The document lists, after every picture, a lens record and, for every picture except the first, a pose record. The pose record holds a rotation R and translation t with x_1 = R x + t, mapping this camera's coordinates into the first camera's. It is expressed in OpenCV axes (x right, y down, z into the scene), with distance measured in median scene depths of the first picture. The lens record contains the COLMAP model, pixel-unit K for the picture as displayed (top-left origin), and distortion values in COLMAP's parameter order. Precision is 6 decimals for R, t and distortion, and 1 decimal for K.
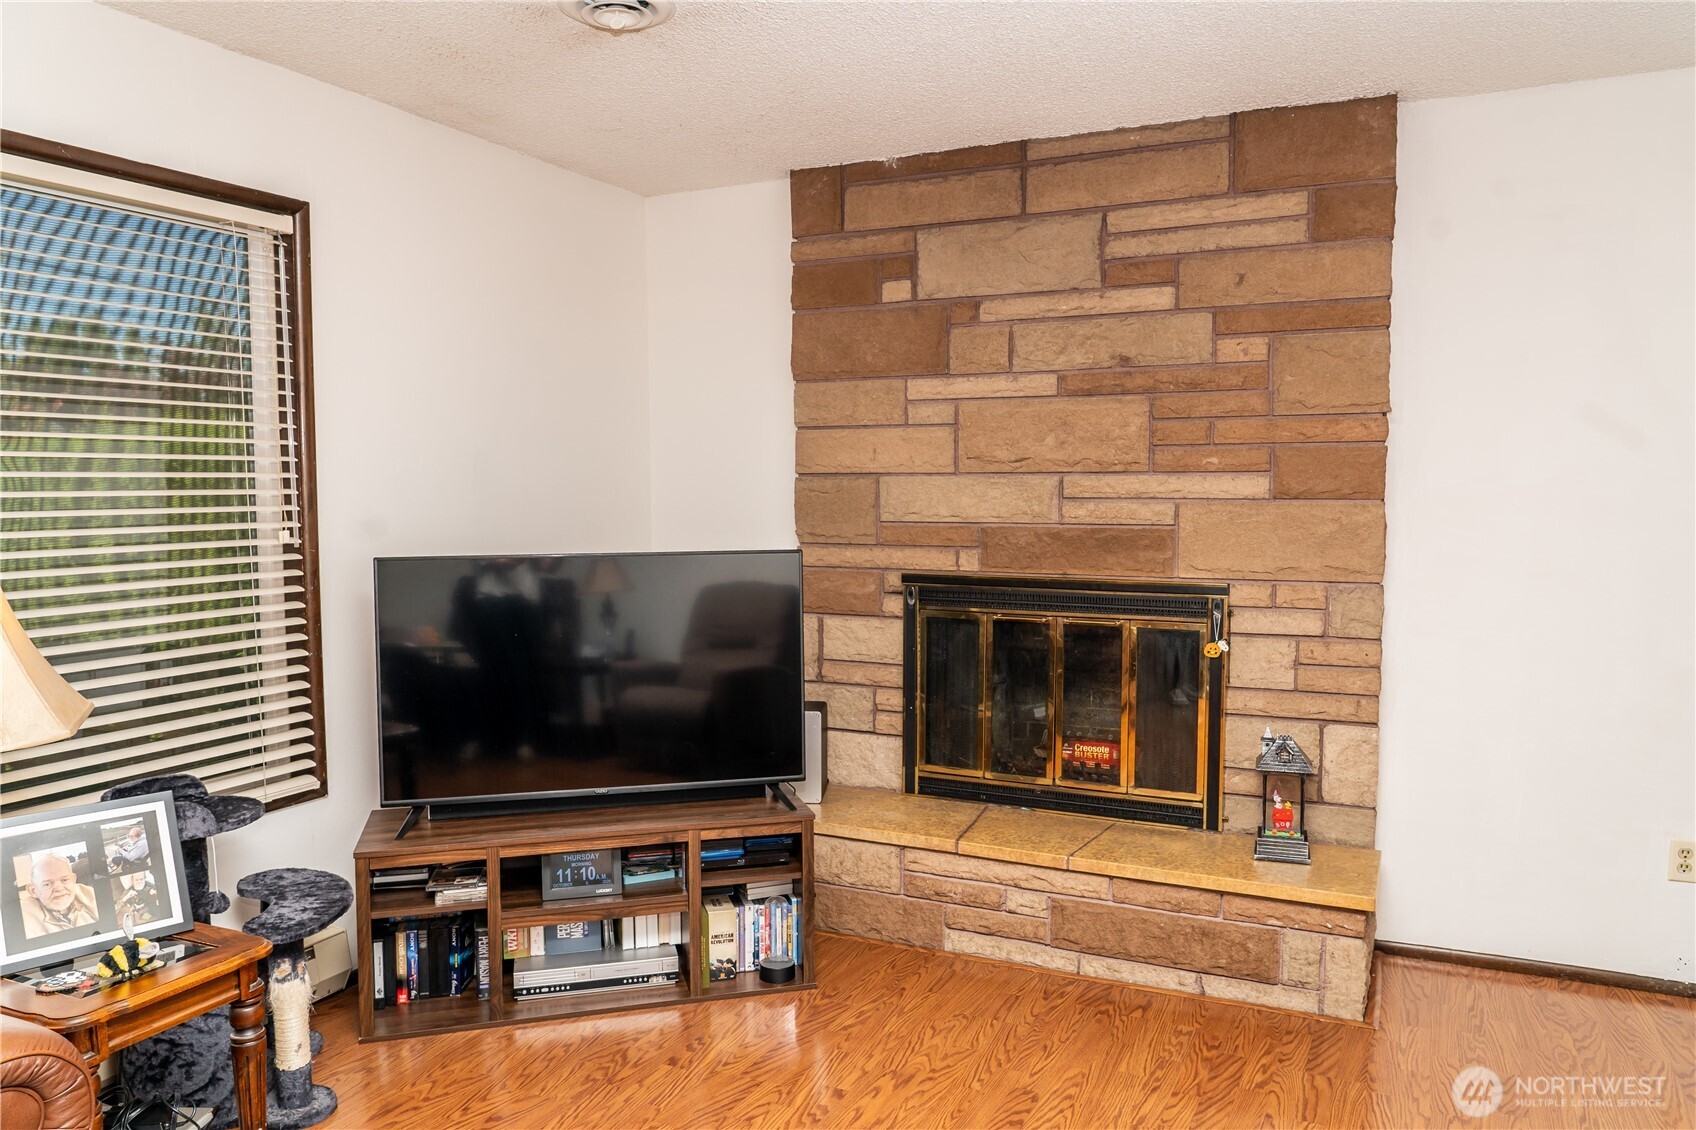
lens RADIAL K [[1163.8, 0, 840.0], [0, 1163.8, 571.1], [0, 0, 1]] dist [-0.018059, 0.007856]
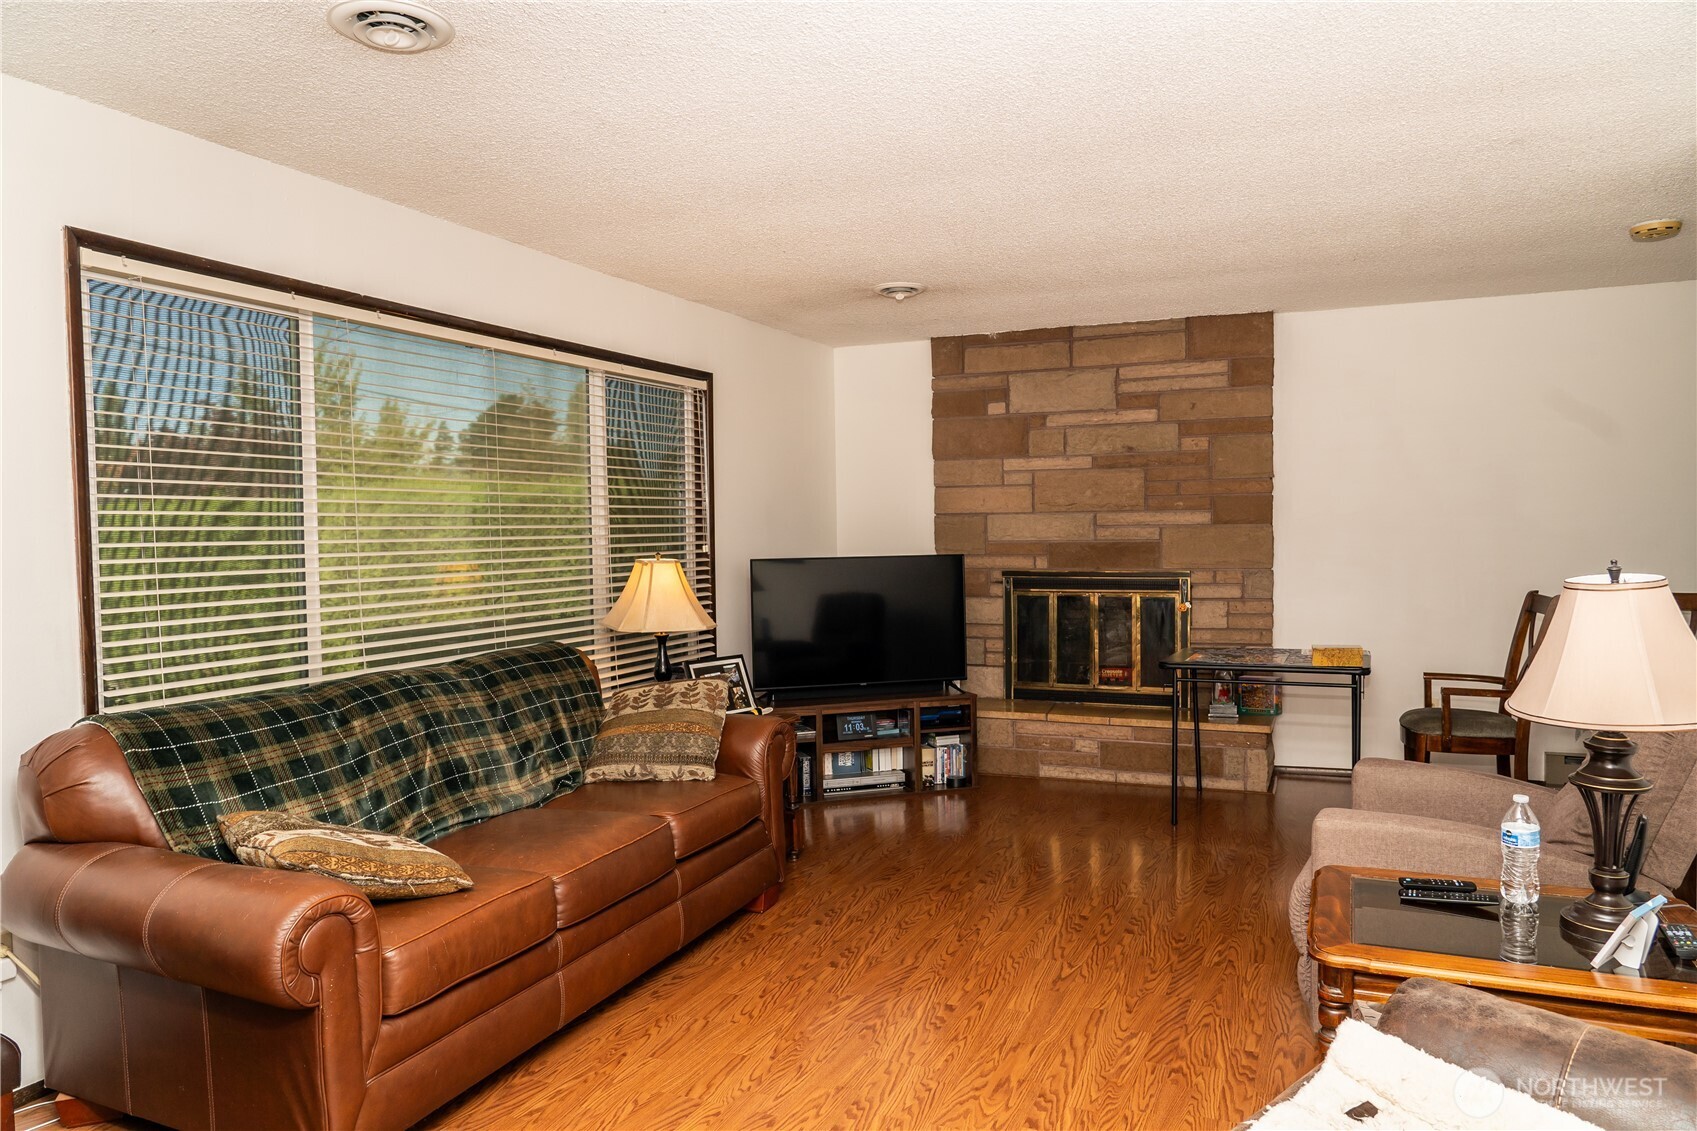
lens RADIAL K [[1135.5, 0, 856.5], [0, 1135.5, 571.5], [0, 0, 1]] dist [0.019781, 0.001569]
pose [[0.998565, -0.013655, 0.051775, -0.279633], [0.015401, 0.999321, -0.033486, 0.062768], [-0.051283, 0.034236, 0.998097, -0.751475]]
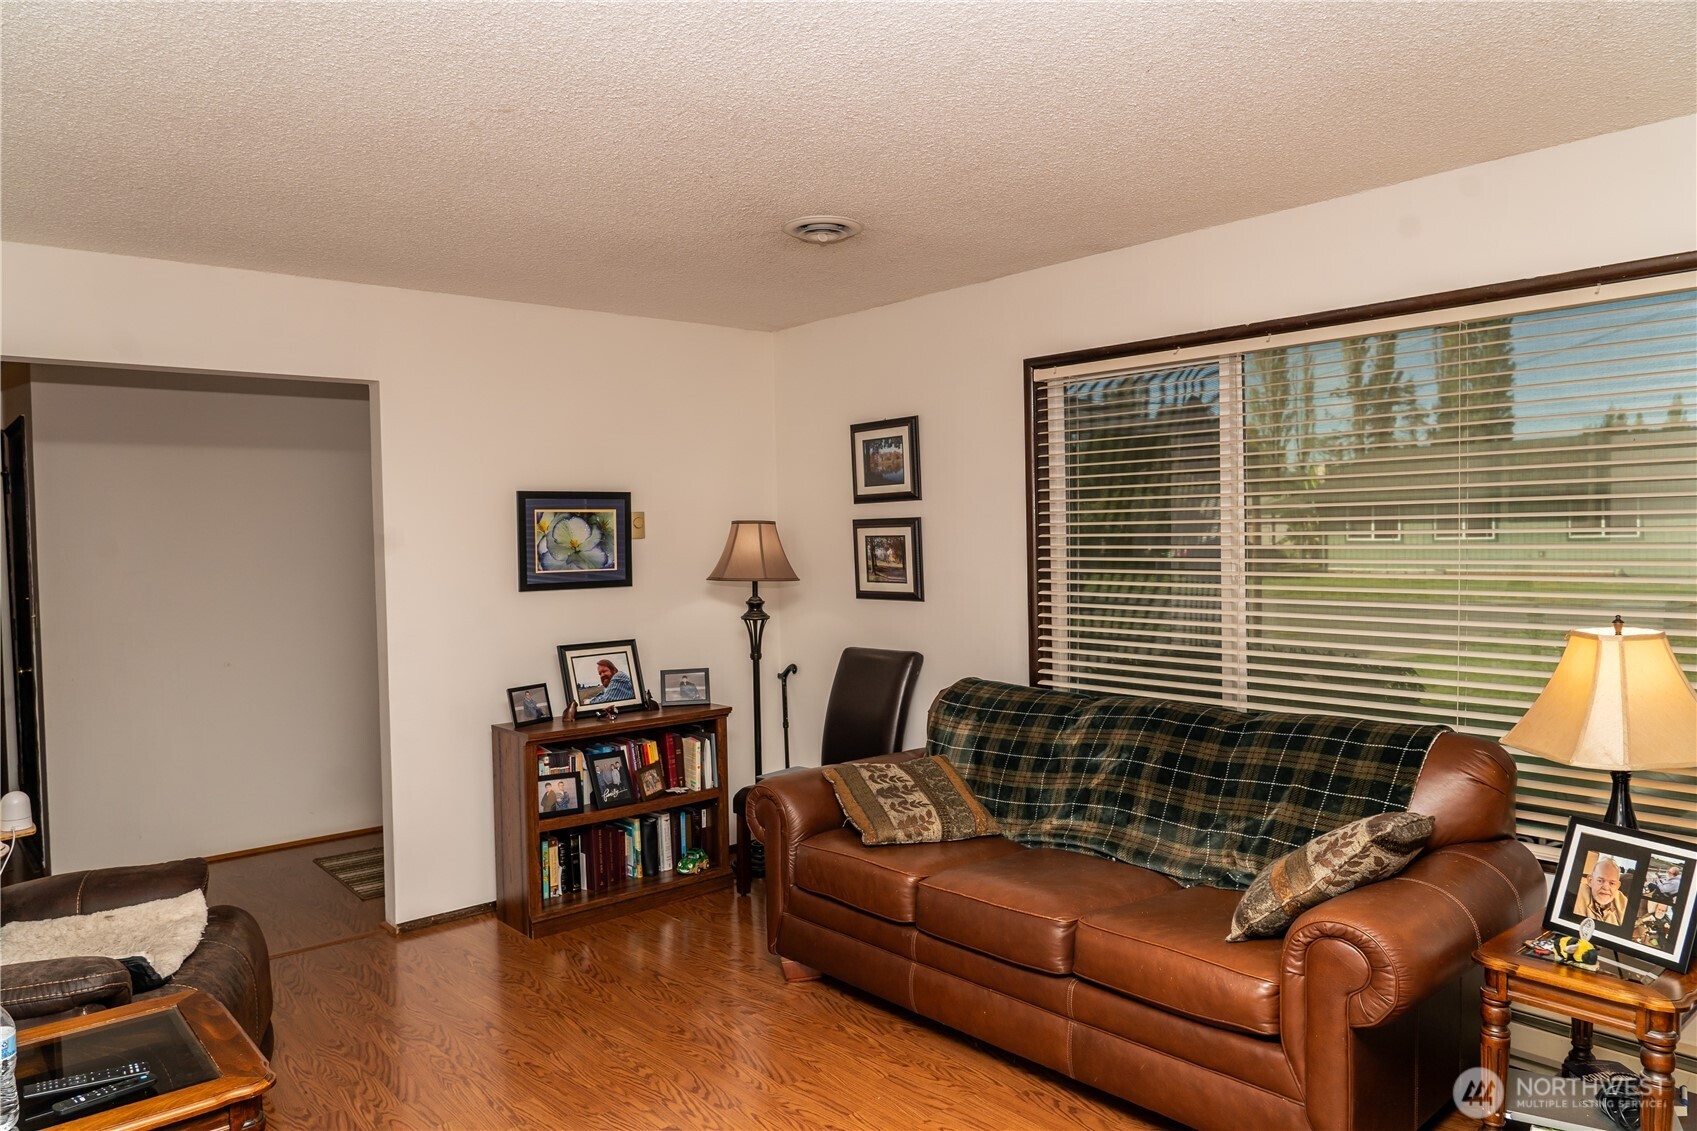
lens RADIAL K [[1164.5, 0, 840.5], [0, 1164.5, 571.6], [0, 0, 1]] dist [-0.018059, 0.007856]
pose [[-0.399454, 0.037514, -0.915985, 0.435301], [-0.048810, 0.996875, 0.062113, -0.057059], [0.915453, 0.069521, -0.396374, 0.395957]]
